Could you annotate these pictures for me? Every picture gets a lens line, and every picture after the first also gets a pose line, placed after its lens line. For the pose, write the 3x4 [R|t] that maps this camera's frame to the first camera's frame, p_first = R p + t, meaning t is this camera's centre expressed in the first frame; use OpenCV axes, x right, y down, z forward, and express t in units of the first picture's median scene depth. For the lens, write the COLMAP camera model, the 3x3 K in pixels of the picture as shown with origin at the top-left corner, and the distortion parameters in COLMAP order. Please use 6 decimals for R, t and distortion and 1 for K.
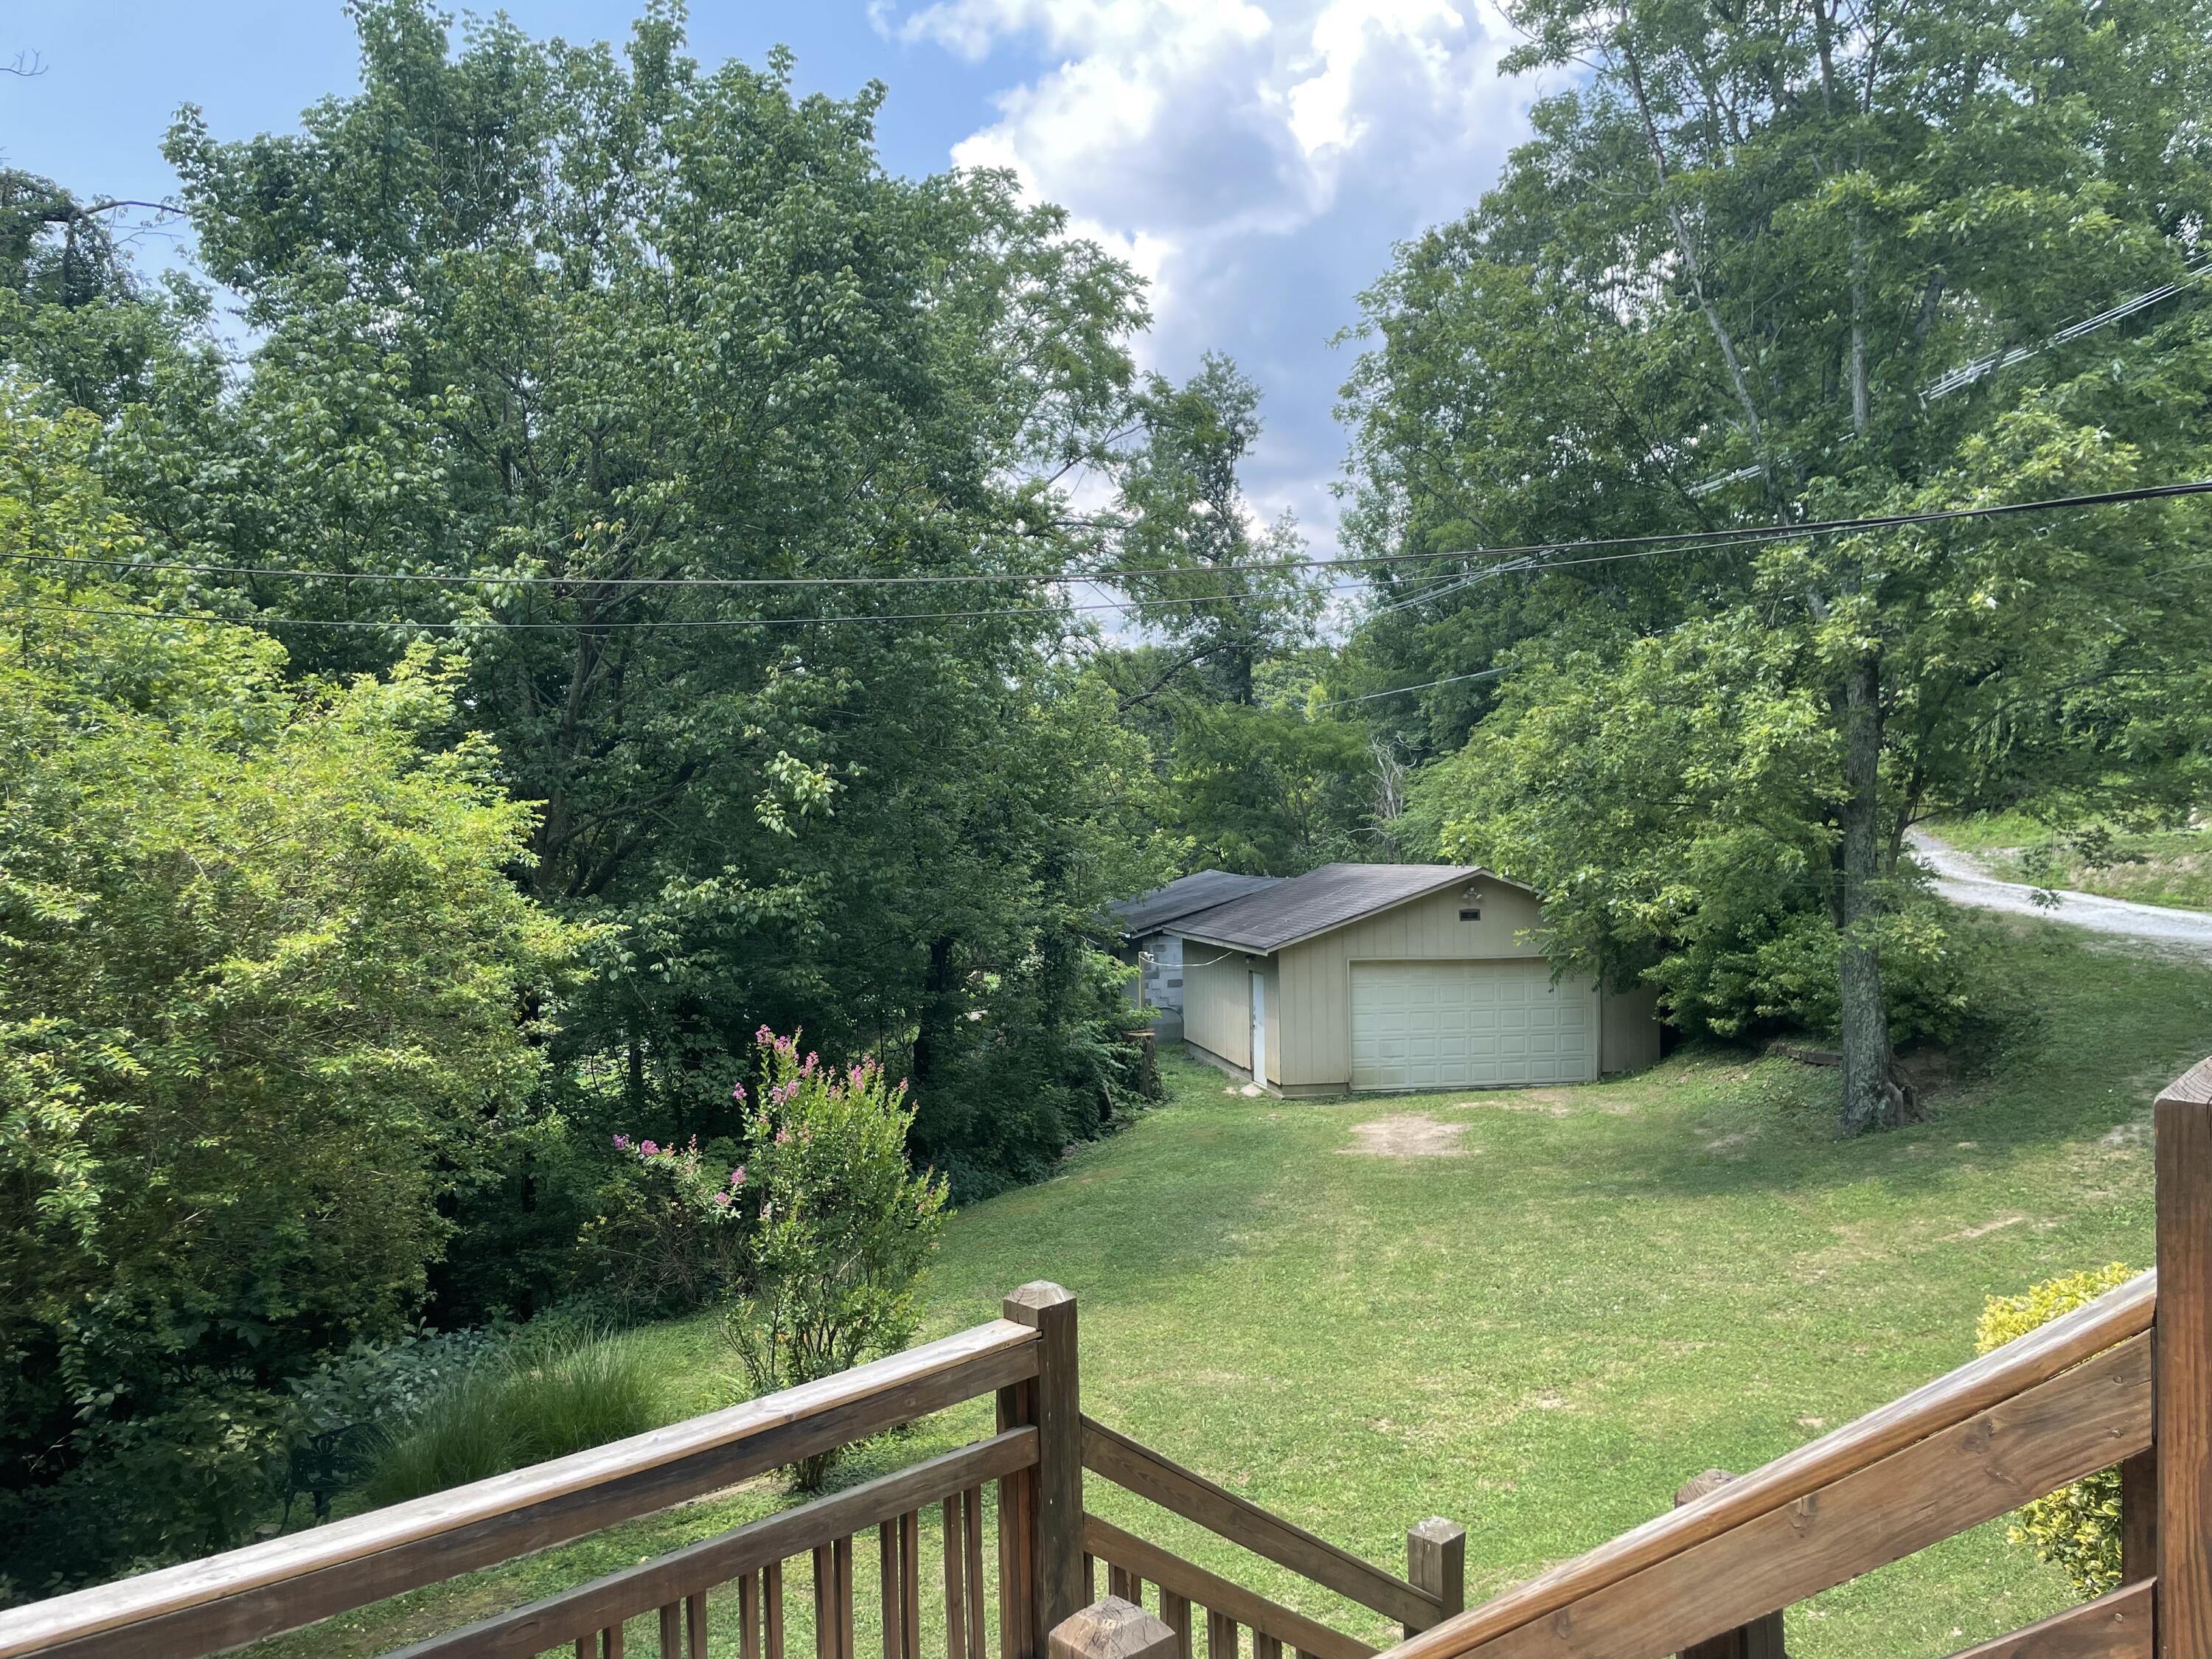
lens RADIAL K [[1635.8, 0, 1106.0], [0, 1635.8, 829.5], [0, 0, 1]] dist [0.094921, -0.129454]
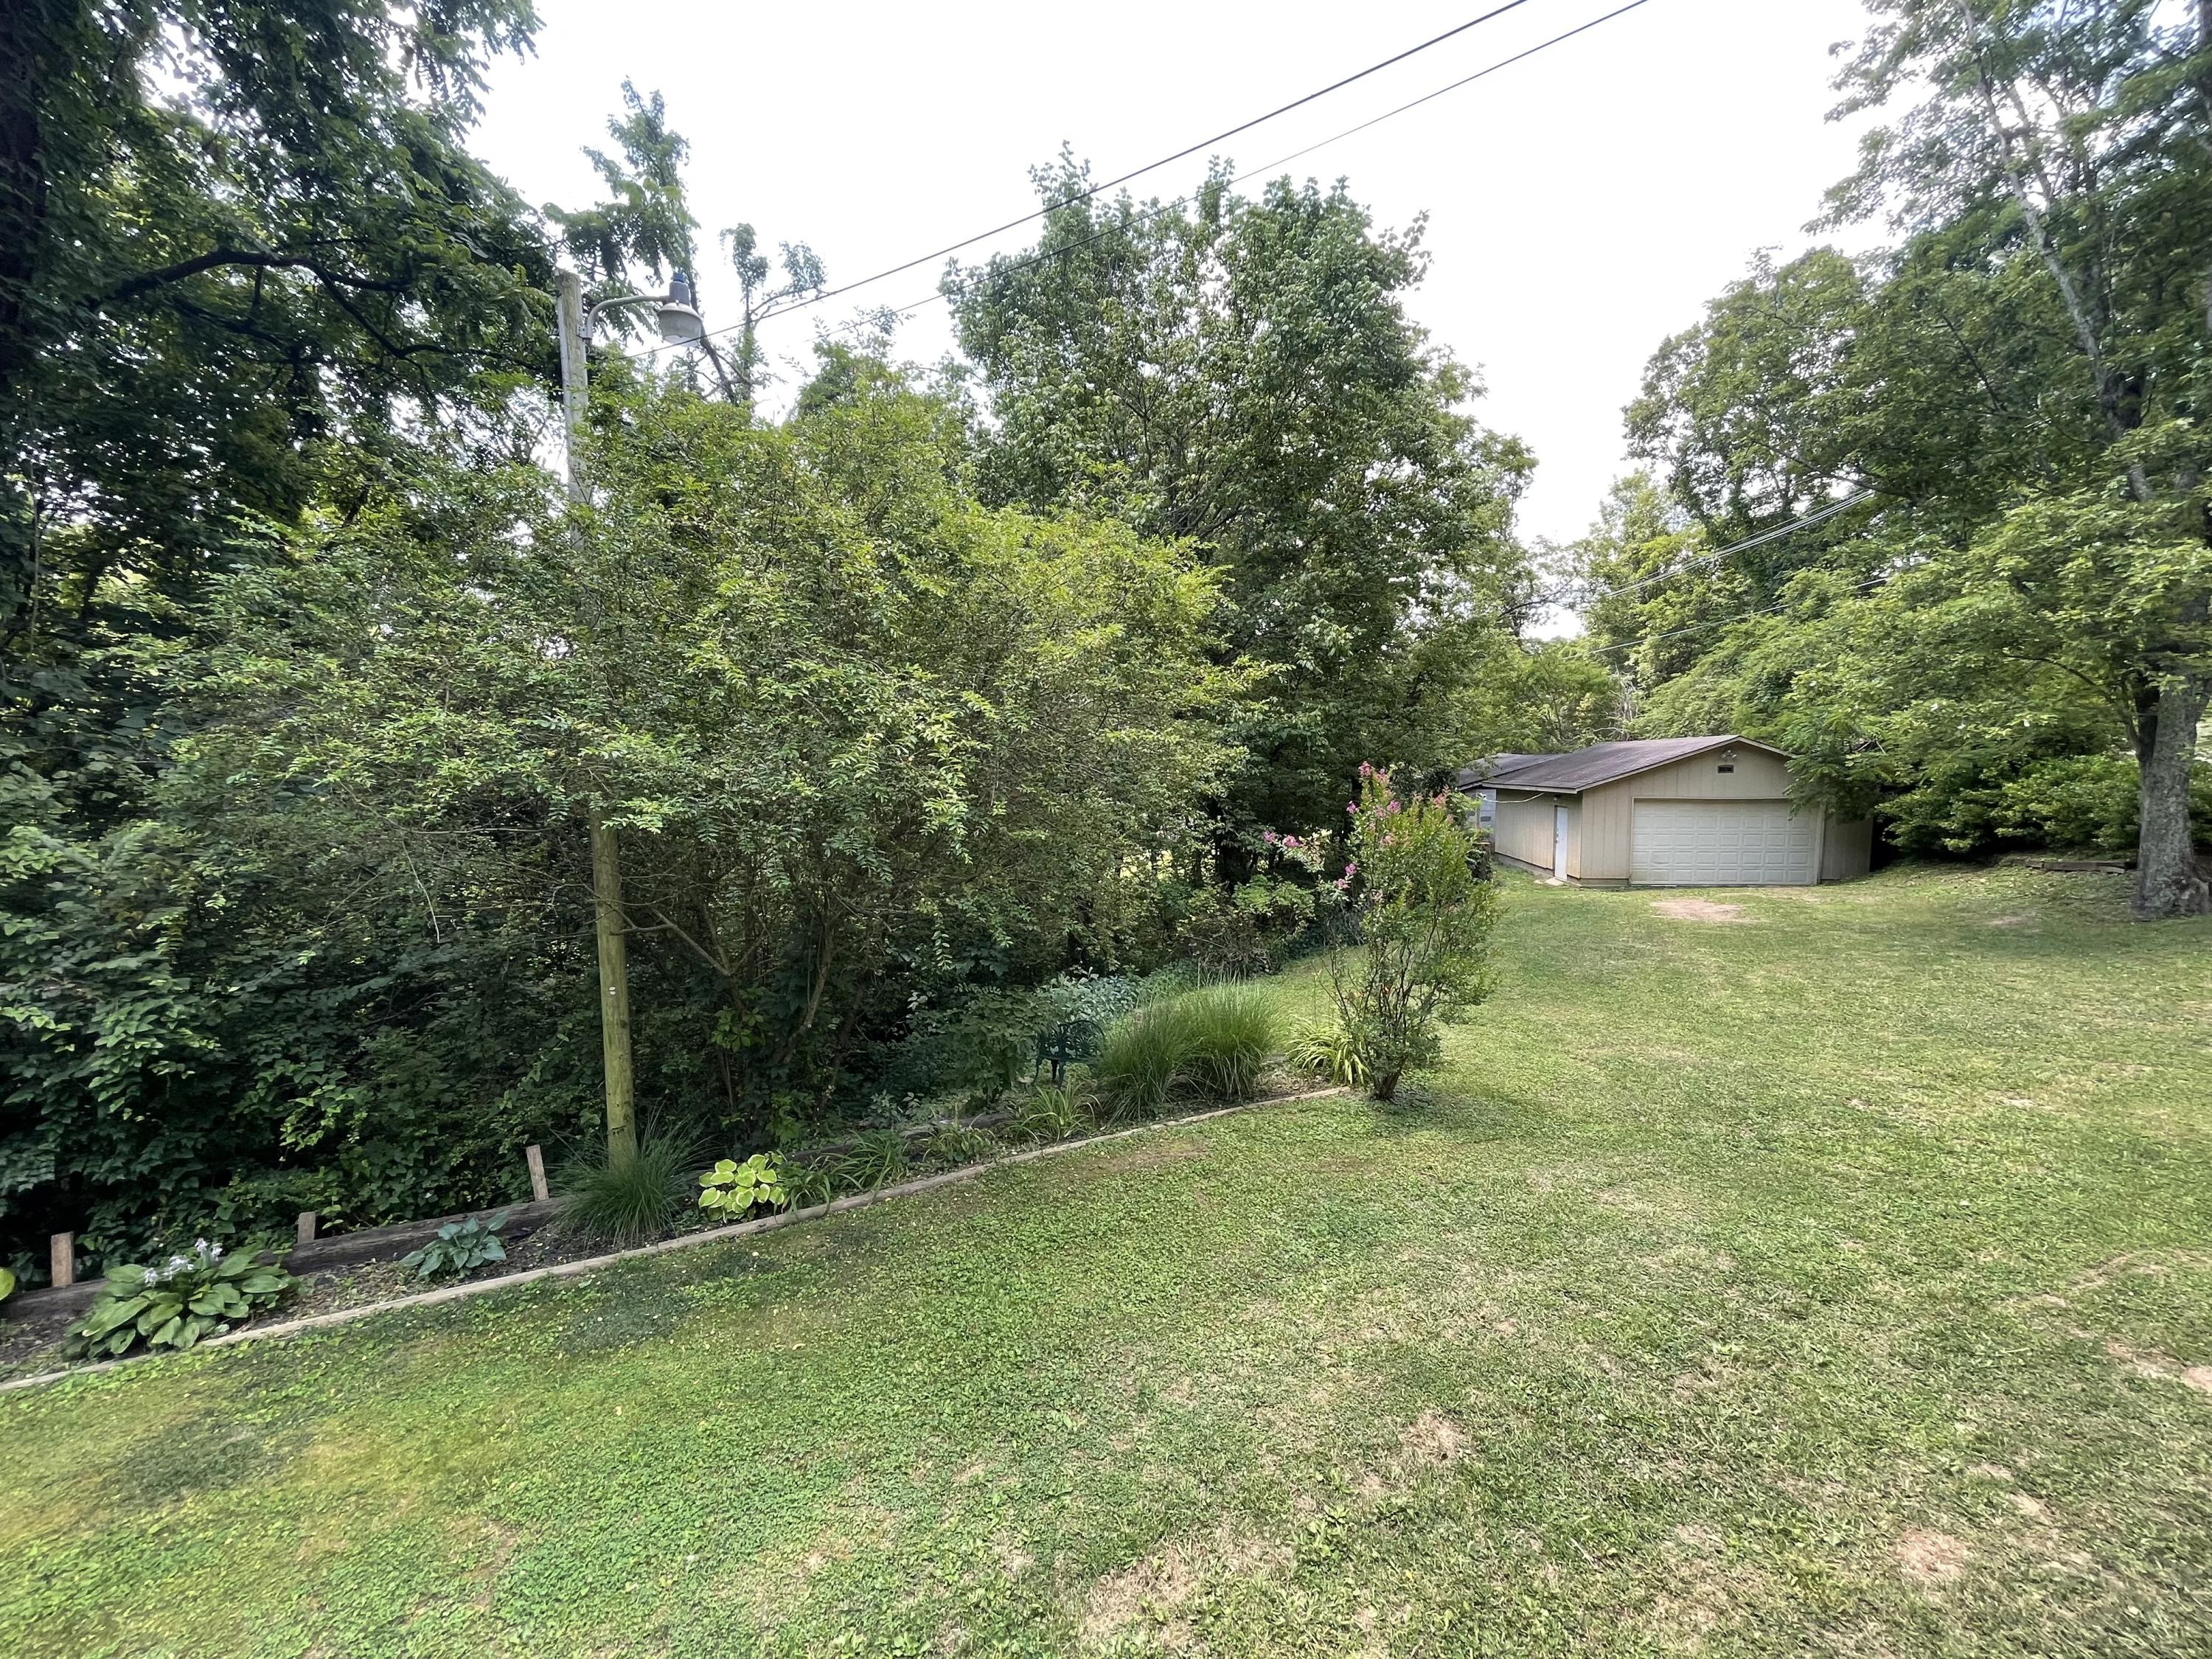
lens RADIAL K [[876.8, 0, 1106.0], [0, 876.8, 829.5], [0, 0, 1]] dist [-0.001465, -0.000472]
pose [[0.951905, 0.028503, -0.305064, -0.097097], [-0.001644, 0.996124, 0.087941, 0.057084], [0.306388, -0.083210, 0.948263, 0.130376]]
